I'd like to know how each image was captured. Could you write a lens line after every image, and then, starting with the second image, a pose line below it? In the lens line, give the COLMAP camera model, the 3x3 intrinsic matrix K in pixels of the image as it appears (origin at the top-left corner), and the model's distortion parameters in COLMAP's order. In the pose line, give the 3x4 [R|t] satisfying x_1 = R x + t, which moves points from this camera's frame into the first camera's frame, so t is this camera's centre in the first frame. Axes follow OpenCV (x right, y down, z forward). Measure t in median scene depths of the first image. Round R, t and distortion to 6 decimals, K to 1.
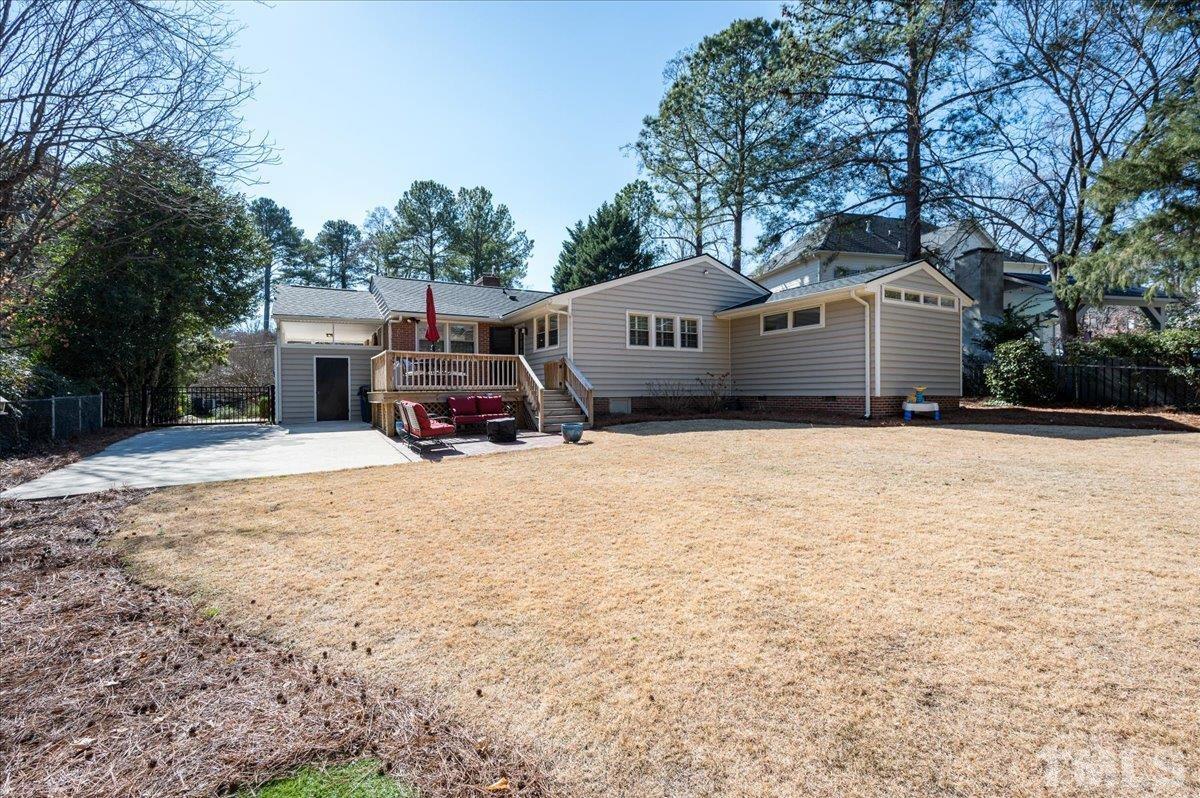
lens RADIAL K [[498.0, 0, 600.0], [0, 498.0, 399.0], [0, 0, 1]] dist [-0.000012, 0.000164]
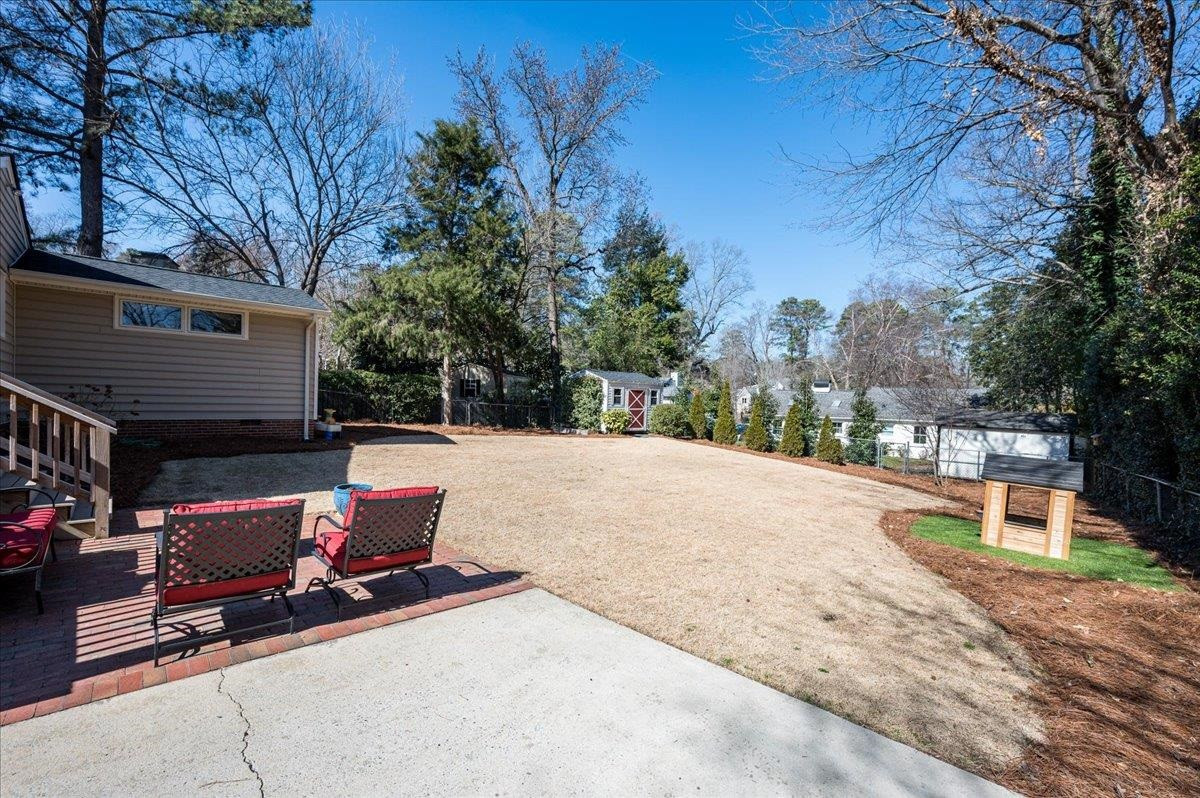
lens RADIAL K [[470.4, 0, 600.0], [0, 470.4, 399.0], [0, 0, 1]] dist [-0.001995, -0.000318]
pose [[-0.266770, 0.004974, 0.963747, -0.501622], [-0.010562, 0.999912, -0.008084, -0.042467], [-0.963702, -0.012335, -0.266694, 0.635432]]
